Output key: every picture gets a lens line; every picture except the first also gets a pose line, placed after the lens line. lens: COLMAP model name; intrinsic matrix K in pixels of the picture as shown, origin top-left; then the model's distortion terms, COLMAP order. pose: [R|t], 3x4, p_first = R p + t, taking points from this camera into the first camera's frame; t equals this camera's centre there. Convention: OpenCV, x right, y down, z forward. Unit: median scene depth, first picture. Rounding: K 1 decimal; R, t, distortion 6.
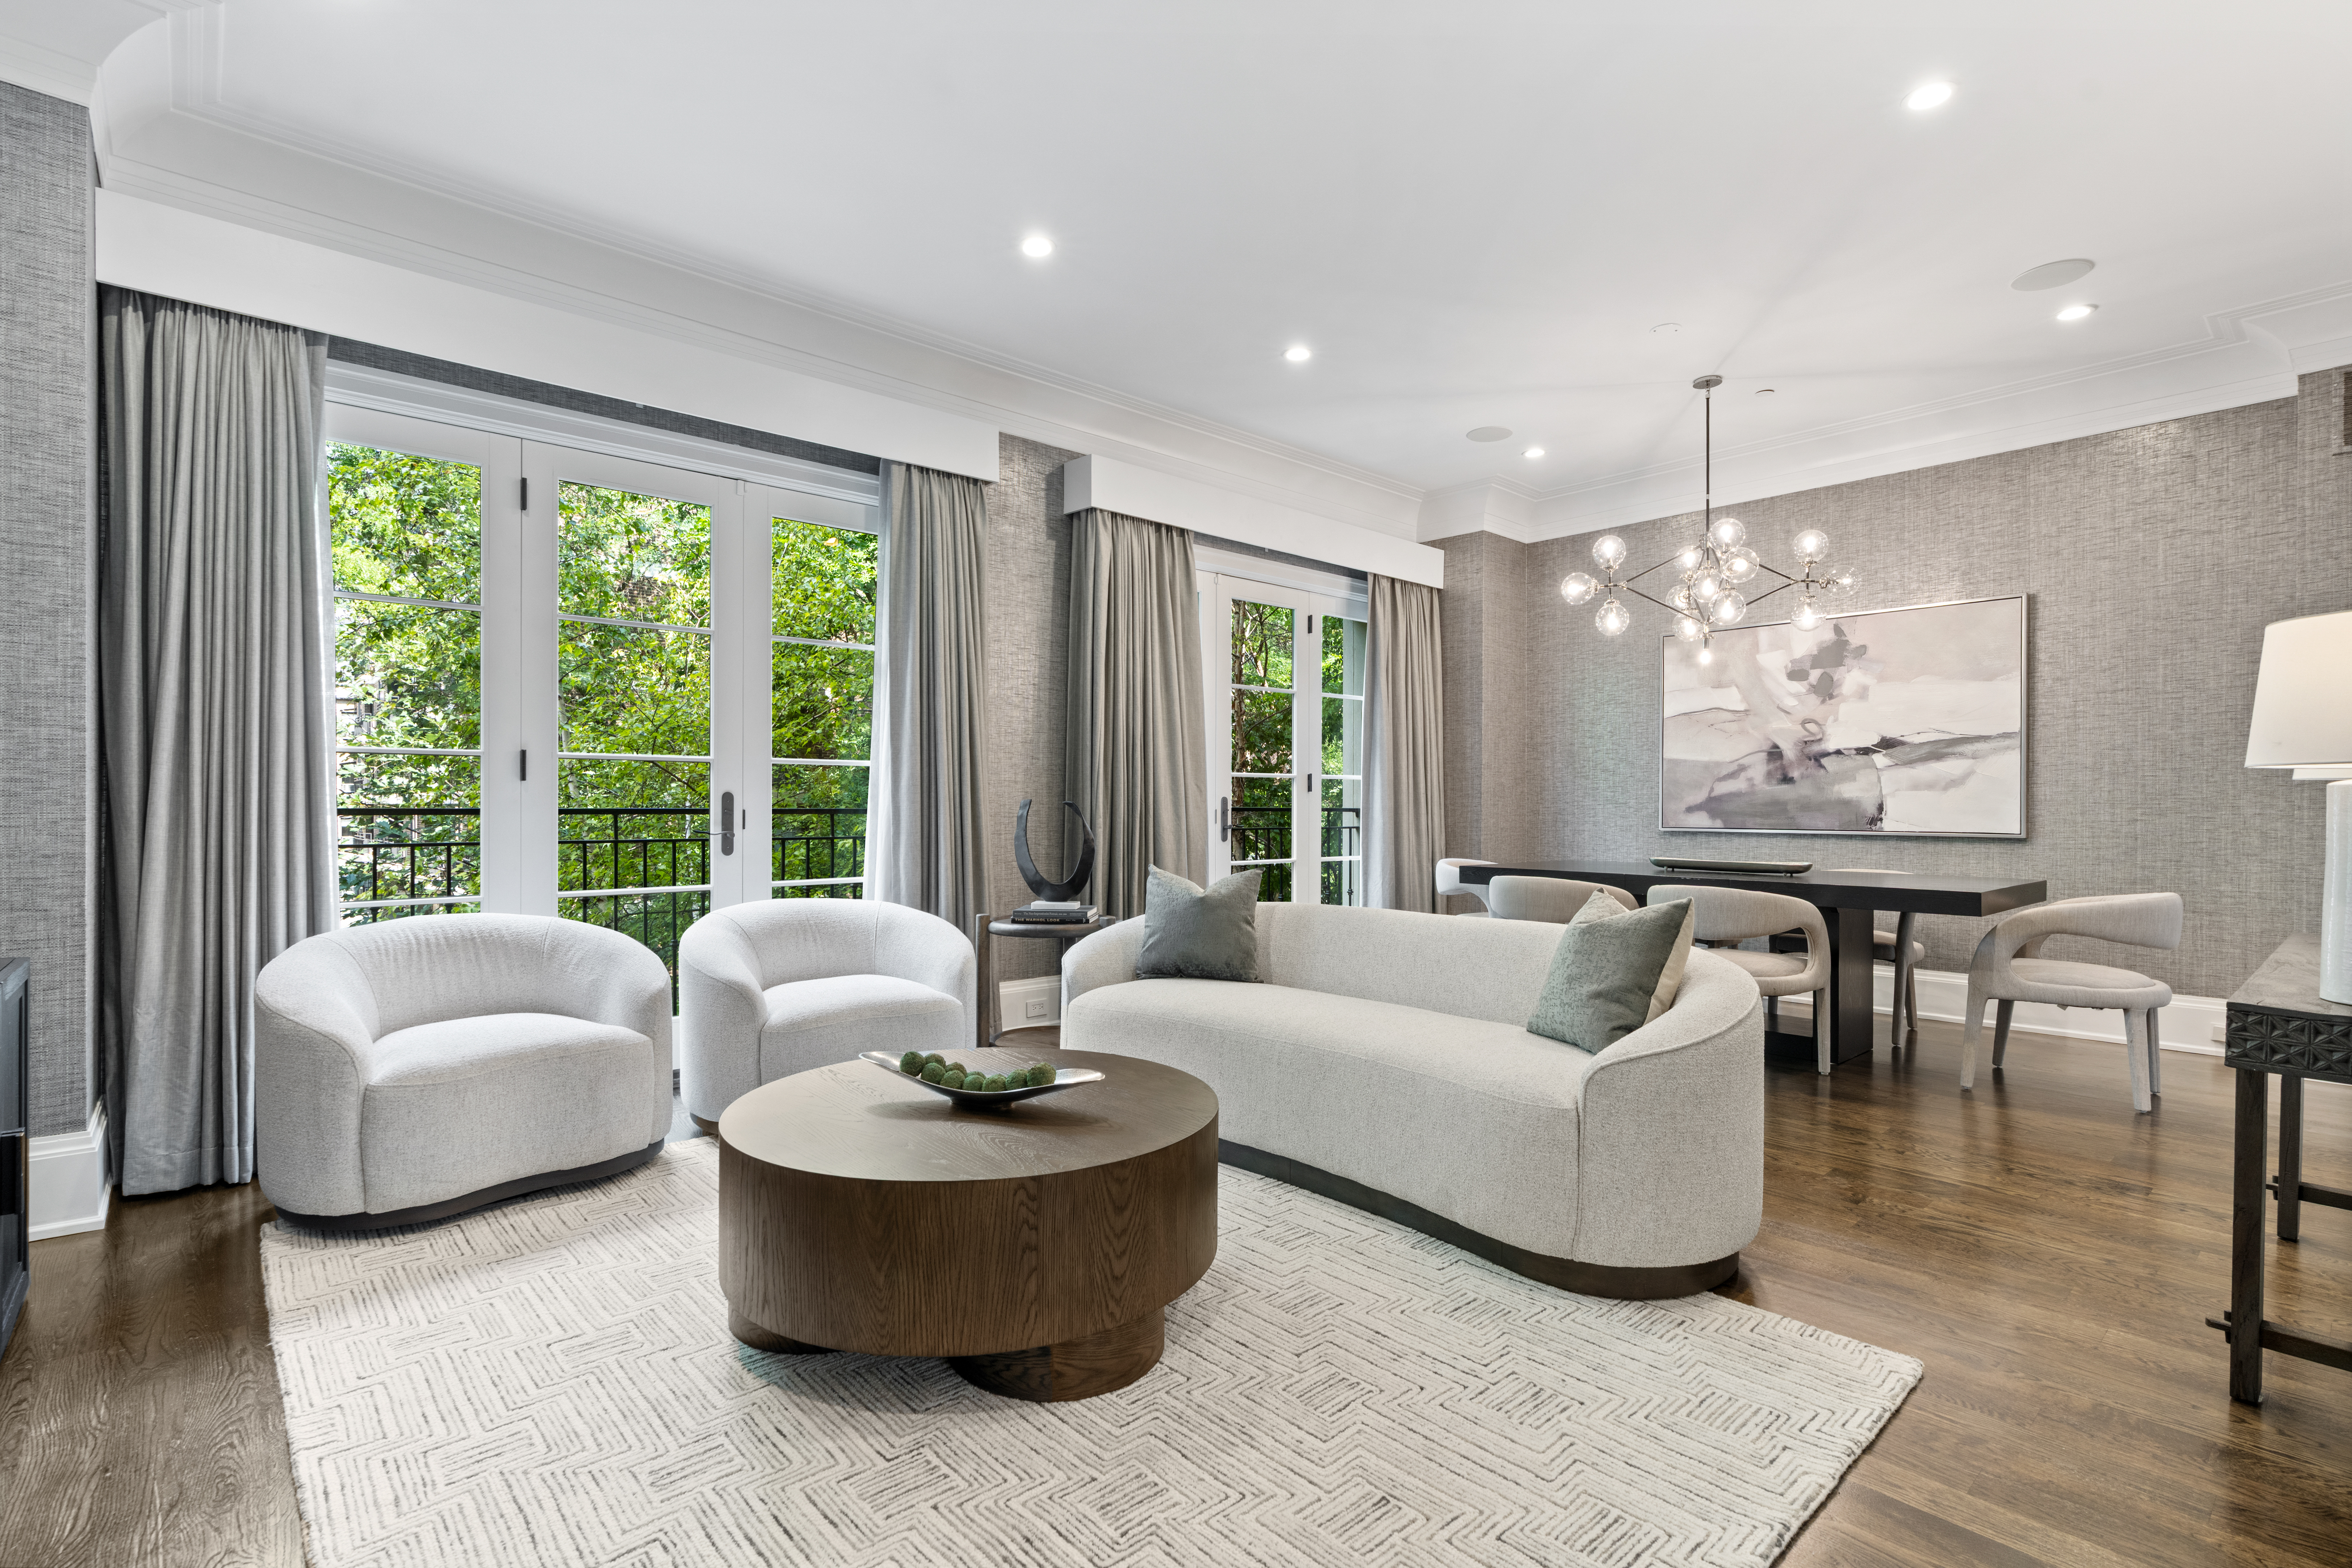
lens RADIAL K [[1086.4, 0, 1164.0], [0, 1086.4, 800.9], [0, 0, 1]] dist [-0.007702, 0.002220]
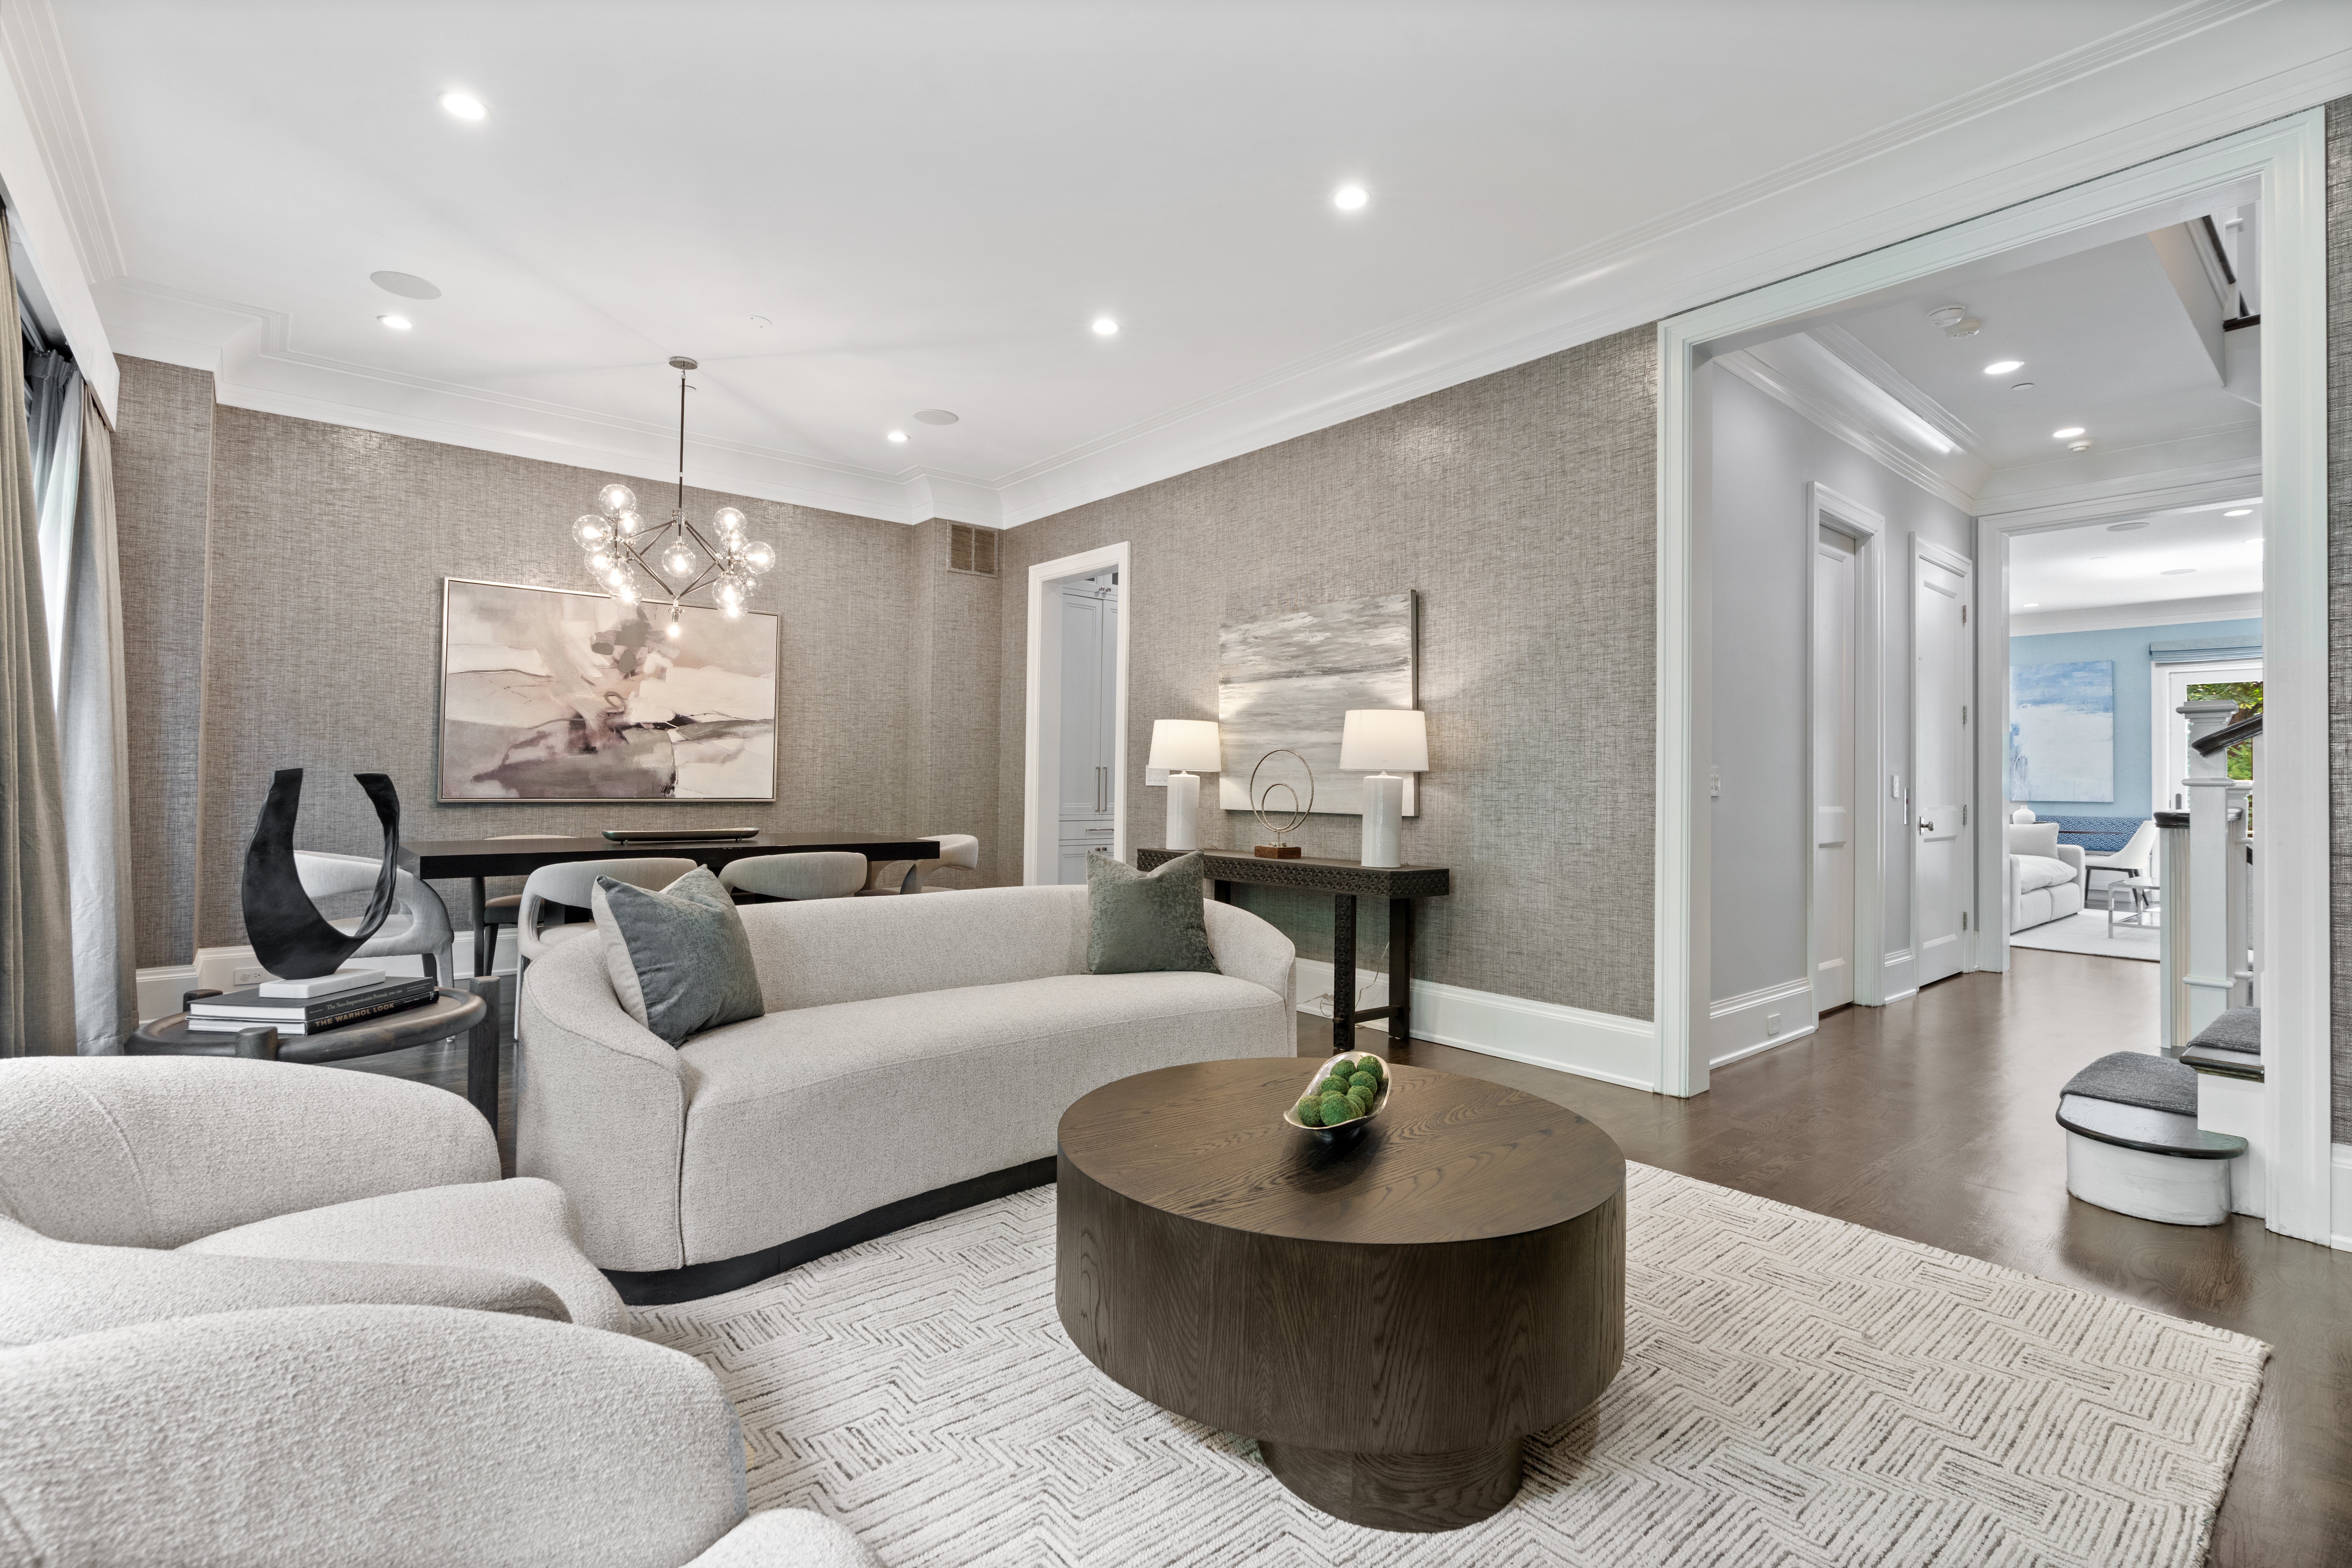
lens RADIAL K [[1086.4, 0, 1144.7], [0, 1086.4, 746.6], [0, 0, 1]] dist [-0.007702, 0.002220]
pose [[0.039845, 0.027158, 0.998837, -0.500783], [-0.015227, 0.999531, -0.026570, -0.003660], [-0.999090, -0.014150, 0.040240, 0.524696]]
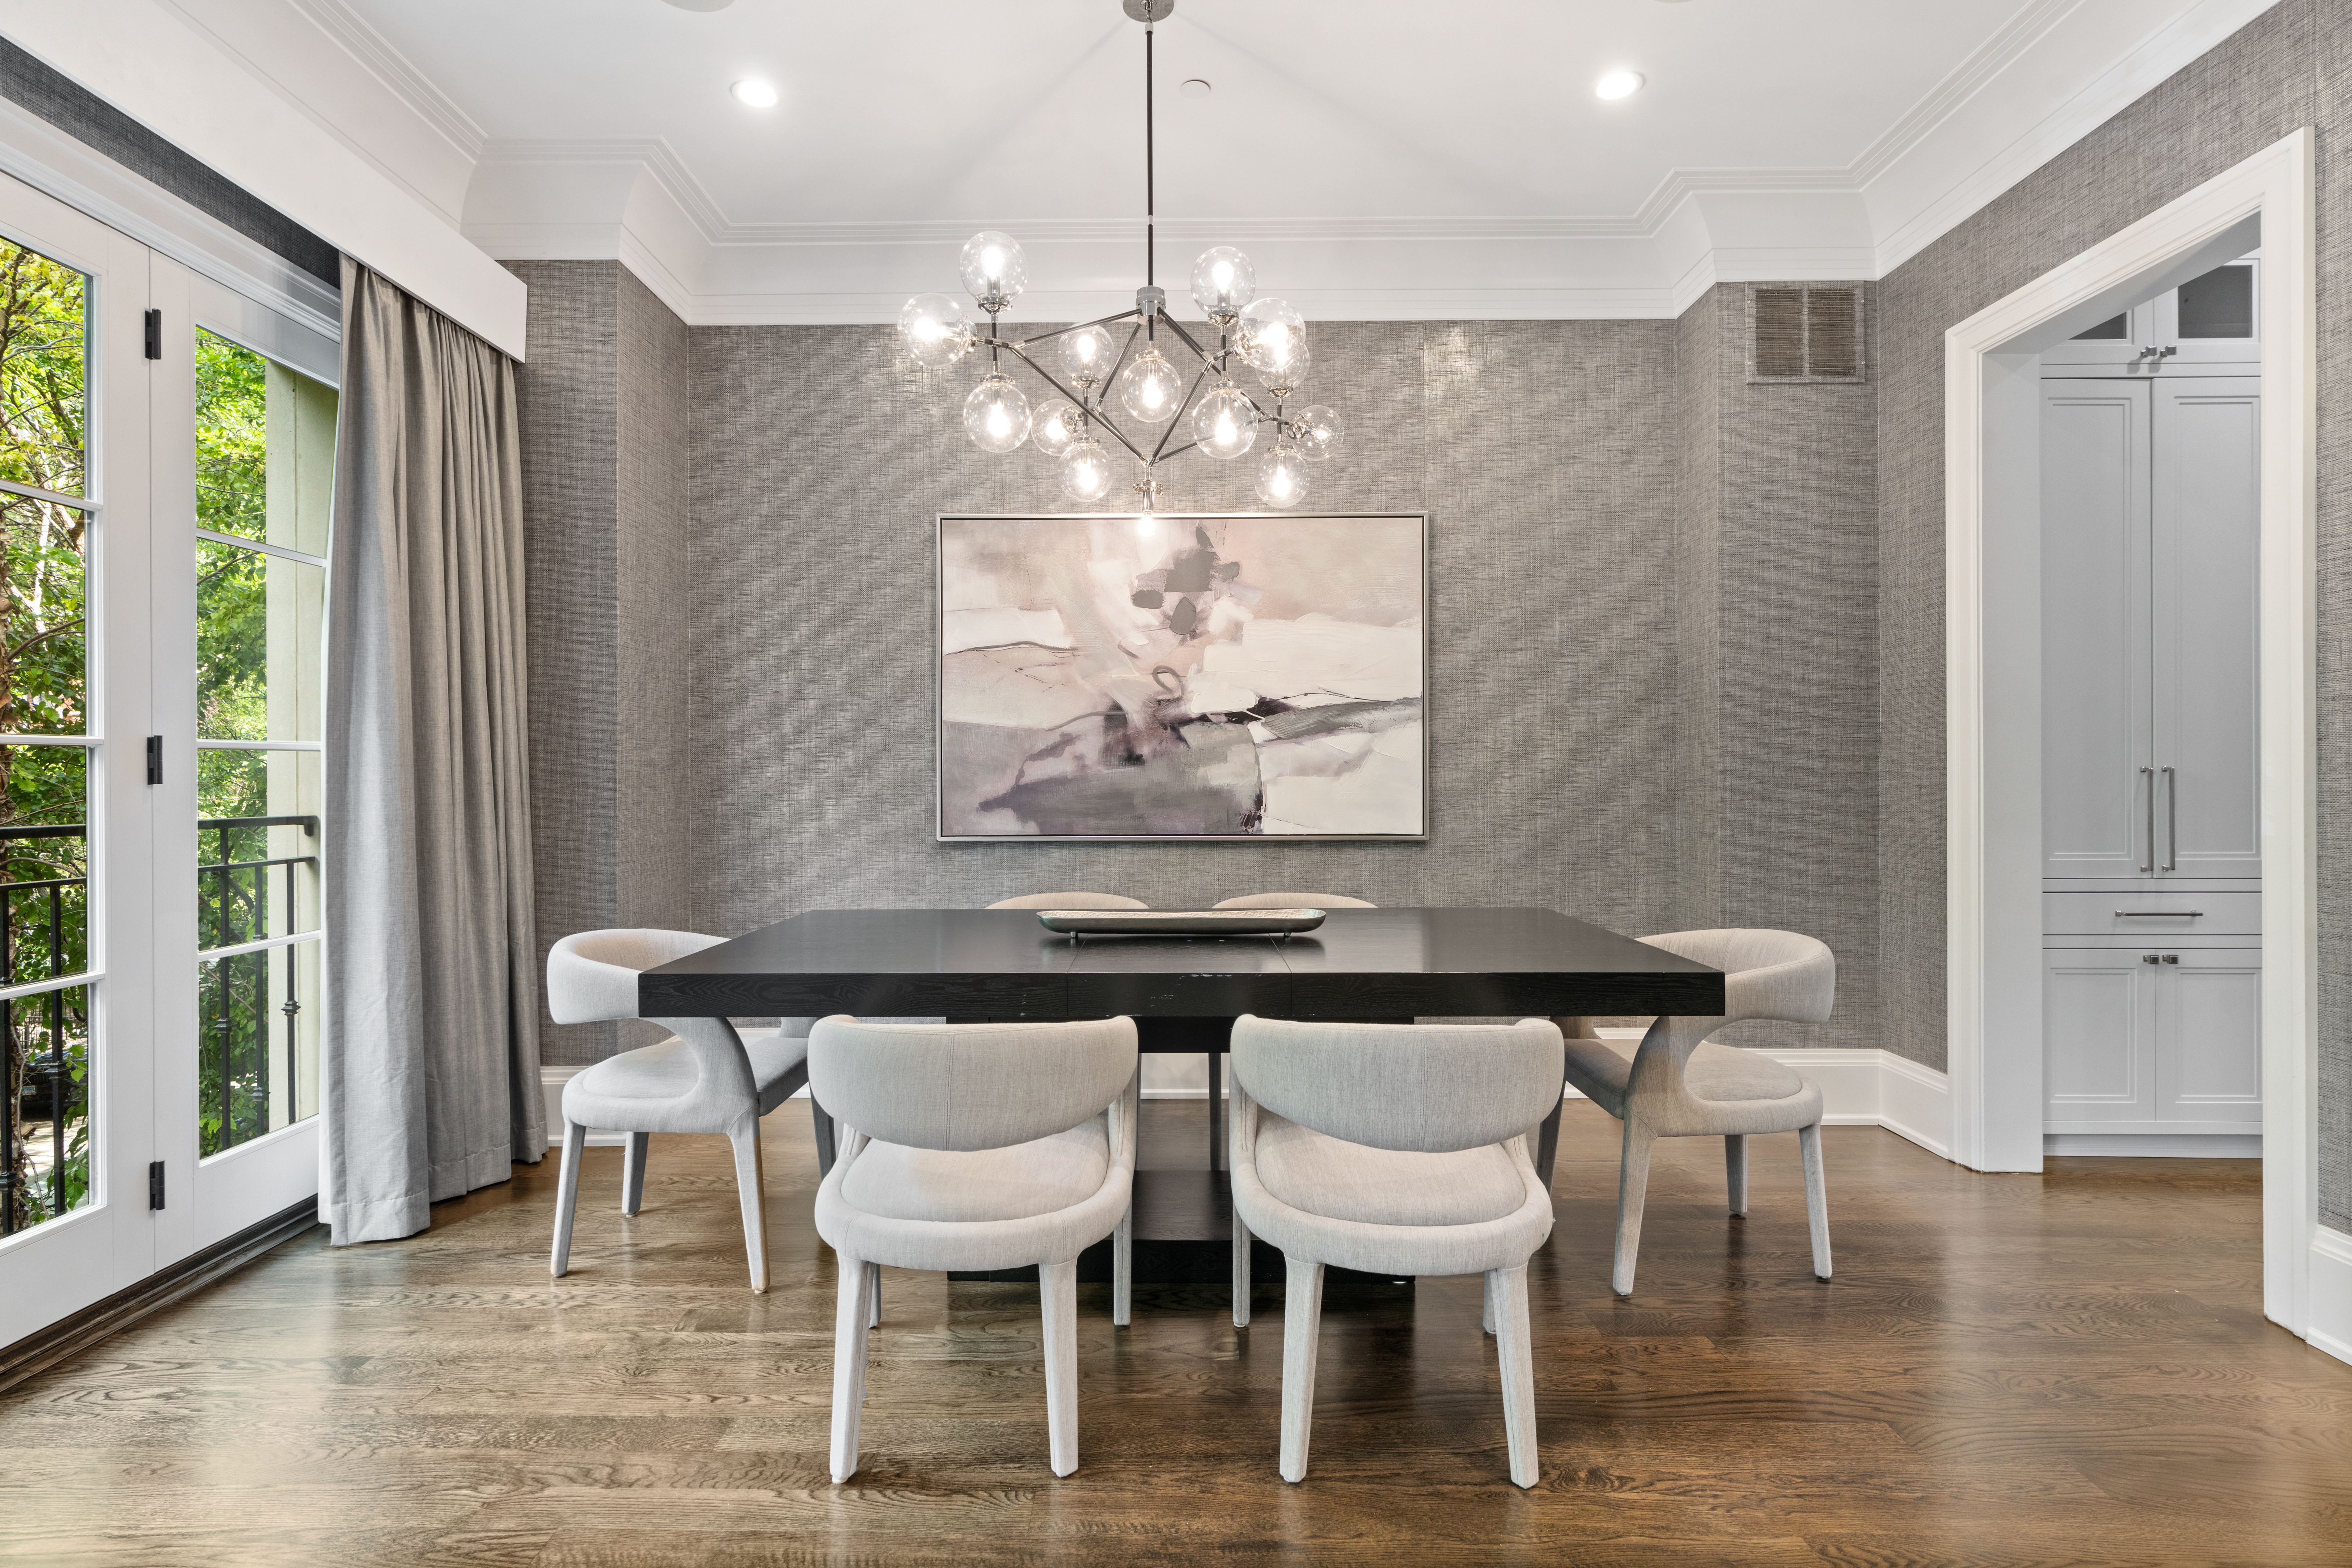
lens RADIAL K [[1108.8, 0, 1170.1], [0, 1108.8, 772.1], [0, 0, 1]] dist [-0.008360, 0.003334]
pose [[0.661663, -0.006088, 0.749776, 0.107631], [0.004144, 0.999981, 0.004463, -0.017209], [-0.749790, 0.000154, 0.661676, 0.648188]]
